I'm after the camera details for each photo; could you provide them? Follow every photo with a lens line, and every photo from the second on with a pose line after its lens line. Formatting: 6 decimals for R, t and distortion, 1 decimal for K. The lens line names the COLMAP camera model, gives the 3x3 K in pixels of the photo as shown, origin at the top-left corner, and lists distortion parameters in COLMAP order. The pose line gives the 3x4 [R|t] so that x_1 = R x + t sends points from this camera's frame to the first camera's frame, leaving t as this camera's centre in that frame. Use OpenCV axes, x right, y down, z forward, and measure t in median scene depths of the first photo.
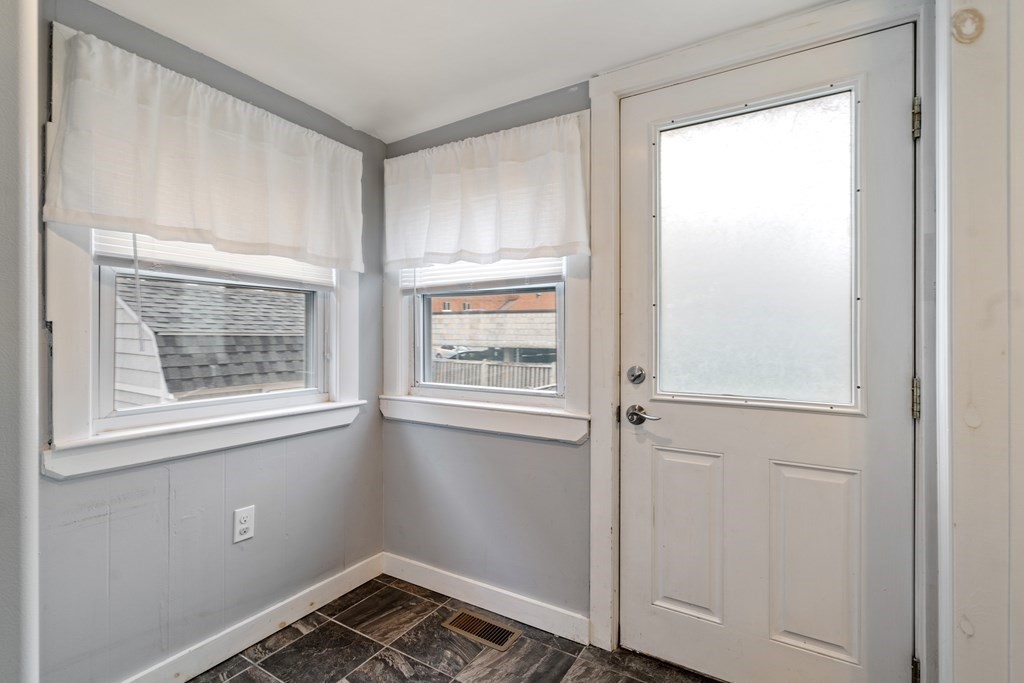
lens RADIAL K [[471.0, 0, 511.2], [0, 471.0, 333.9], [0, 0, 1]] dist [-0.003221, 0.001417]
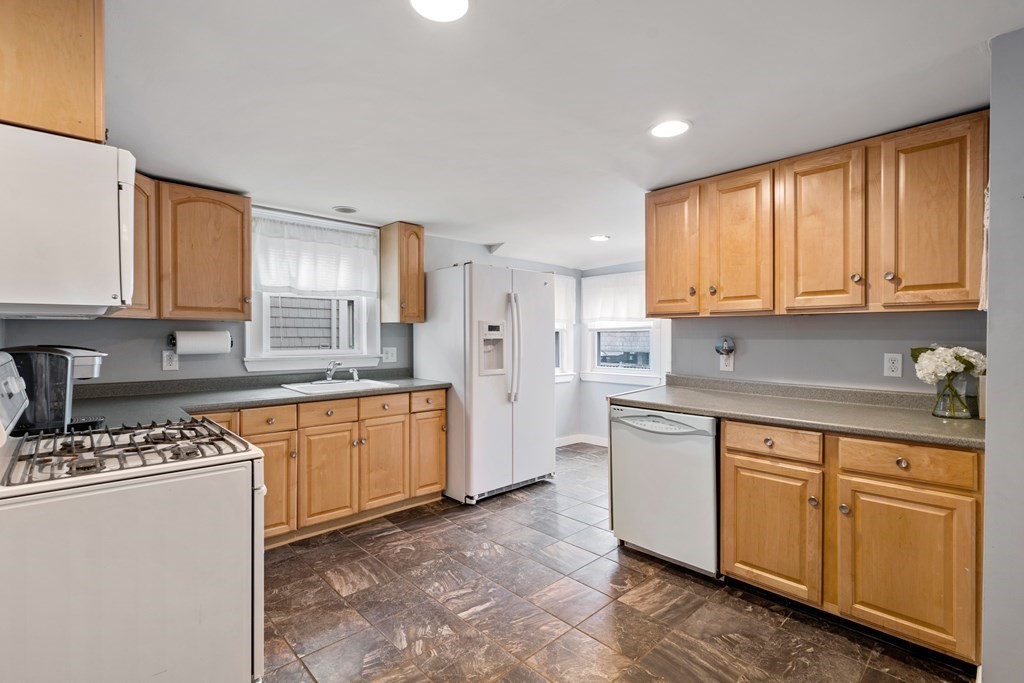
lens RADIAL K [[471.0, 0, 515.4], [0, 471.0, 344.5], [0, 0, 1]] dist [-0.003221, 0.001417]
pose [[0.962557, 0.001308, -0.271076, 0.072920], [0.002377, 0.999909, 0.013267, -0.049654], [0.271069, -0.013415, 0.962466, -1.553382]]
